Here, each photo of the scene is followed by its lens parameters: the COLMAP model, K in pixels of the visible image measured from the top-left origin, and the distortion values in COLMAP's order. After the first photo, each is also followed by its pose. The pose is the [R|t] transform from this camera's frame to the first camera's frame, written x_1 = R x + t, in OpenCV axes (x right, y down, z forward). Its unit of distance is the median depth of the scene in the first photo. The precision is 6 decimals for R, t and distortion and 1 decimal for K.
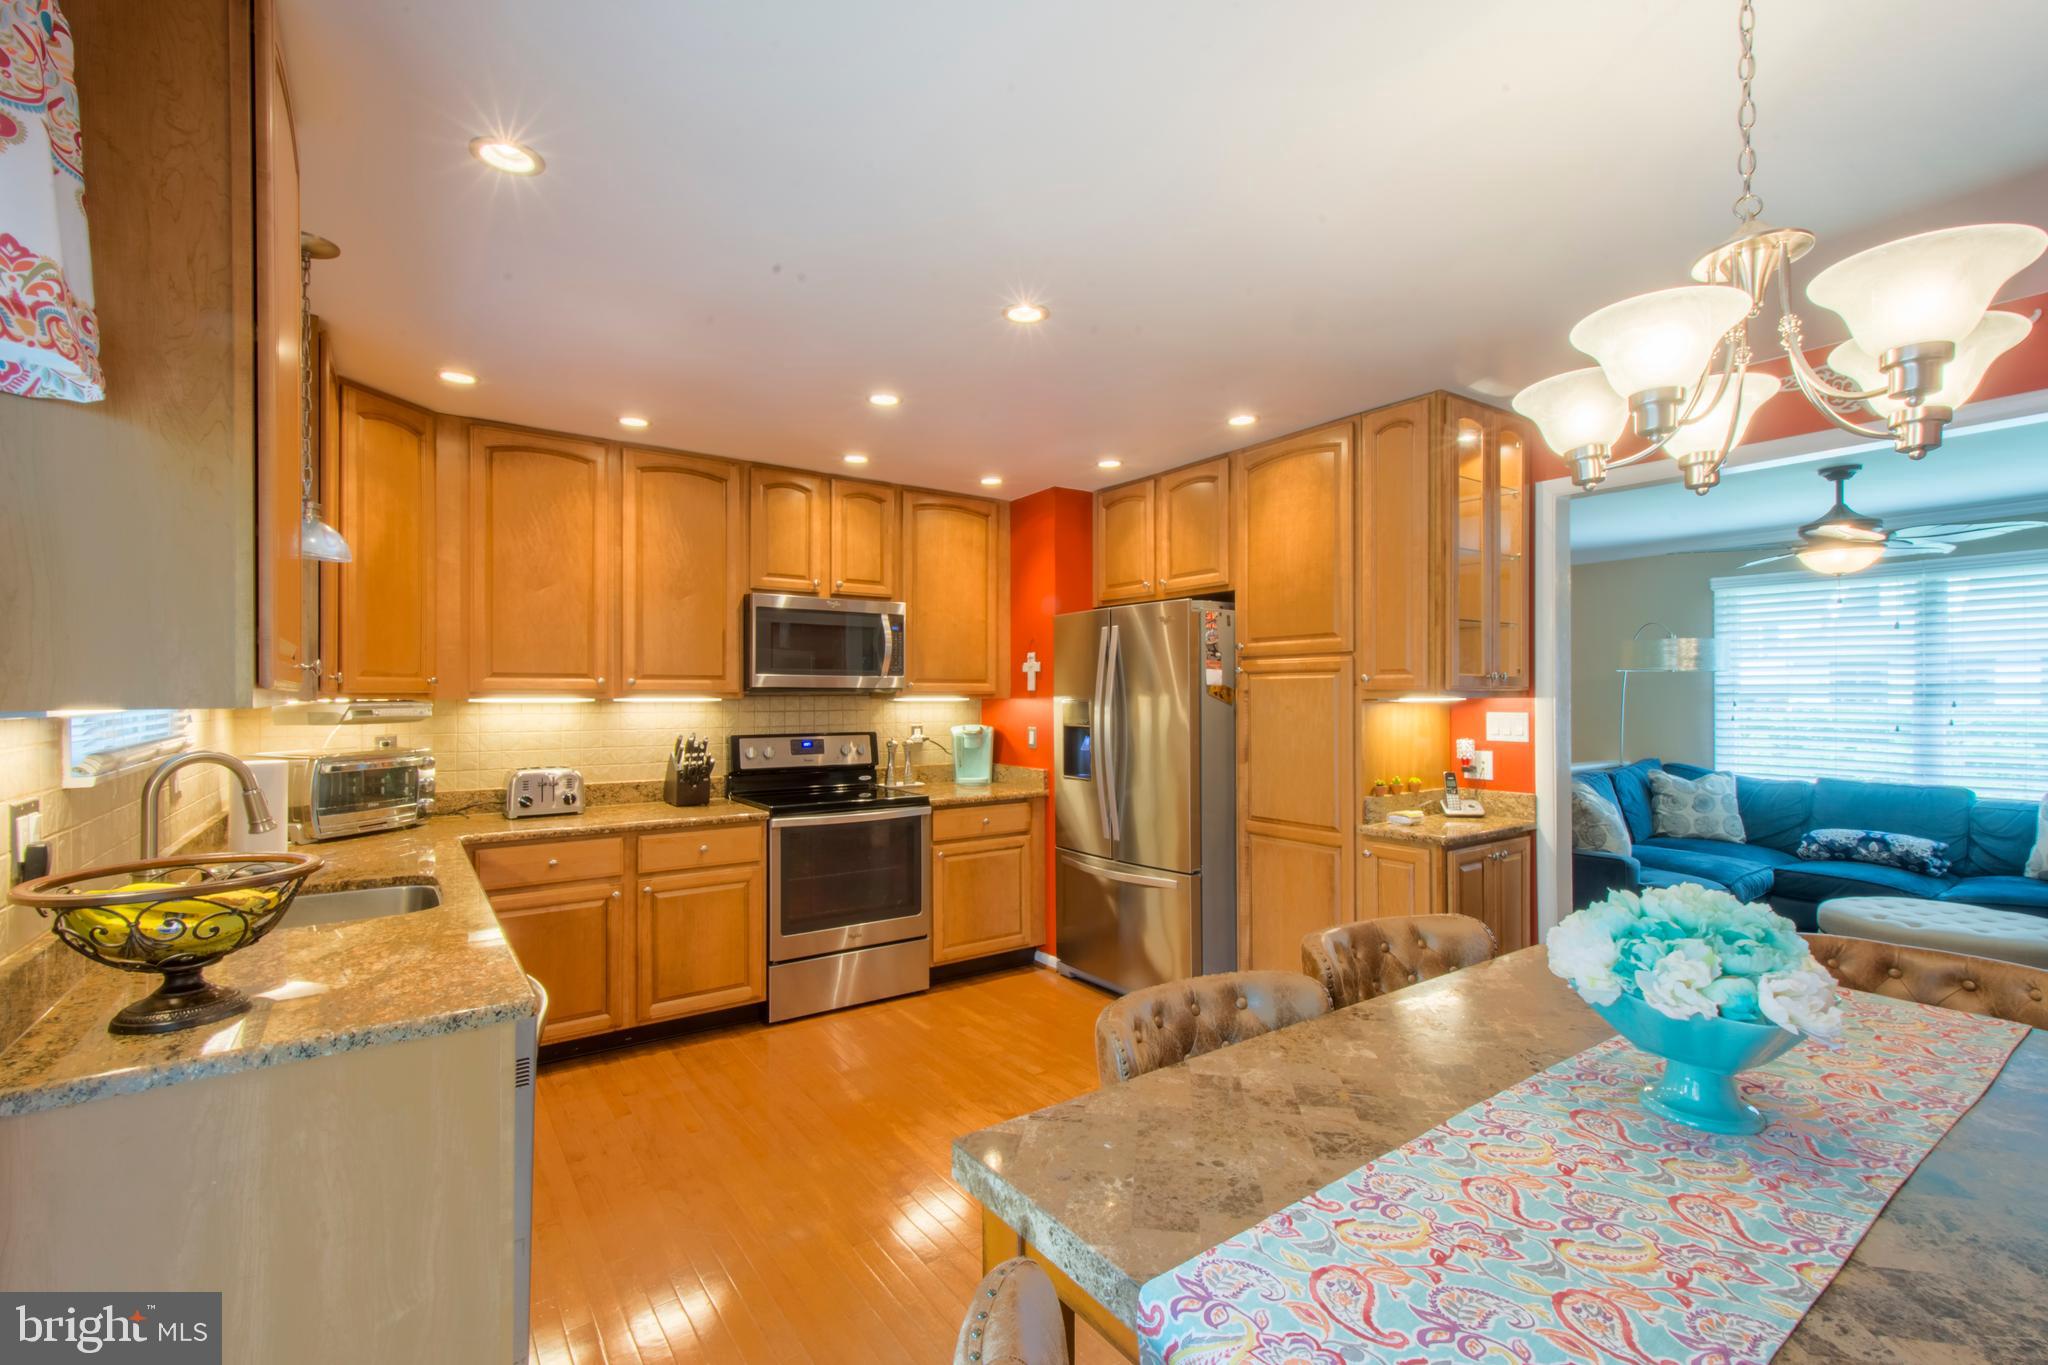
lens RADIAL K [[888.0, 0, 1022.4], [0, 888.0, 691.9], [0, 0, 1]] dist [0.019574, -0.006748]
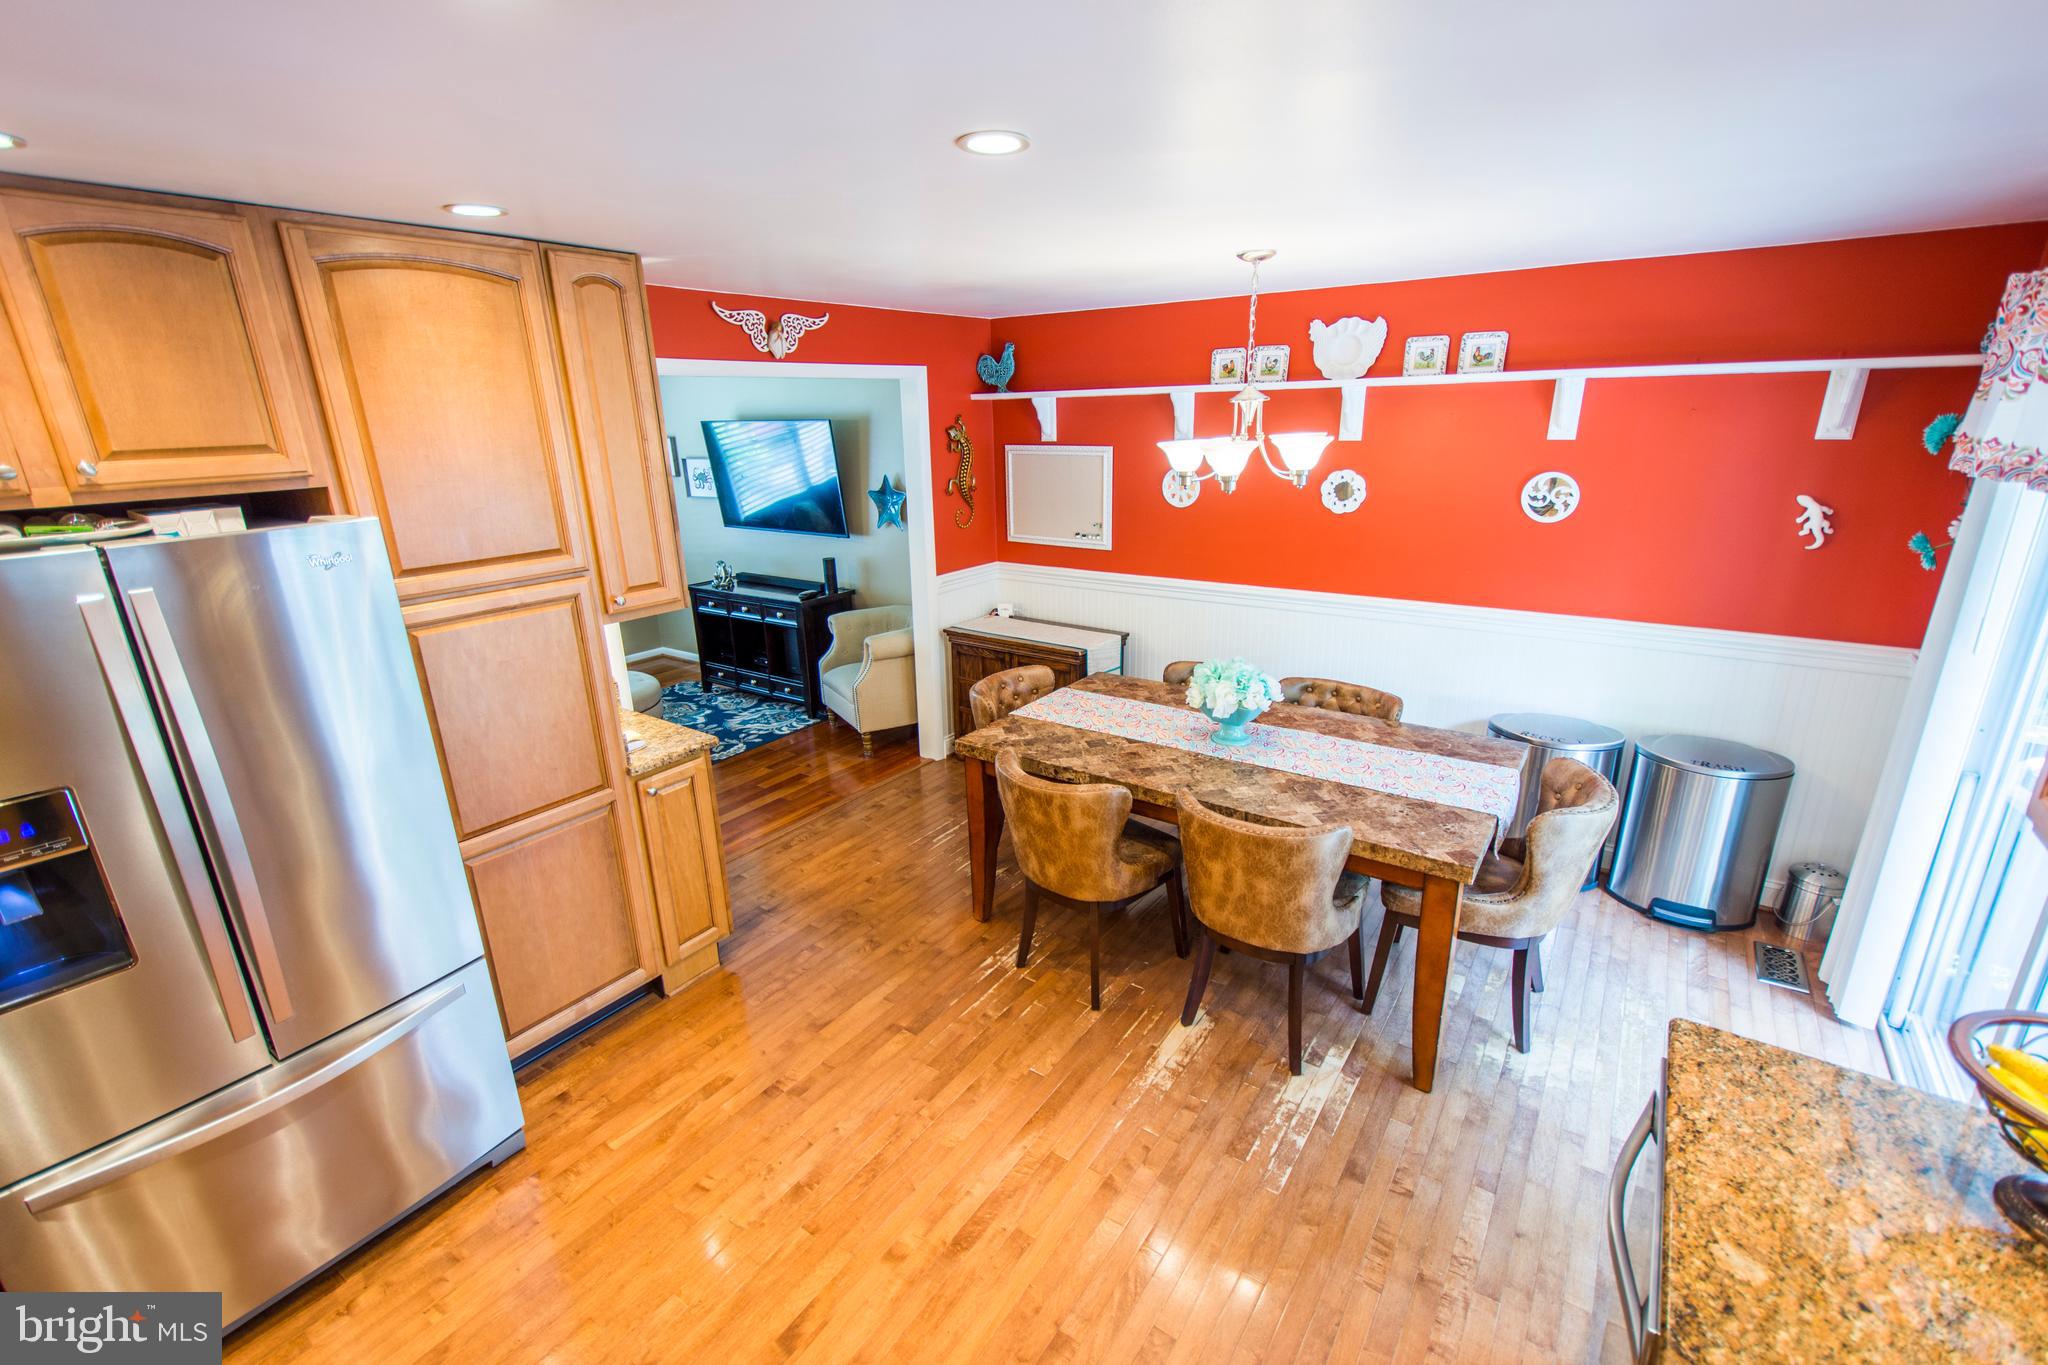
lens RADIAL K [[886.9, 0, 1020.1], [0, 886.9, 690.8], [0, 0, 1]] dist [0.018865, -0.007872]
pose [[-0.334306, -0.279818, 0.899967, -0.368471], [0.018207, 0.952813, 0.303012, -0.129228], [-0.942289, 0.117684, -0.313437, 0.655597]]
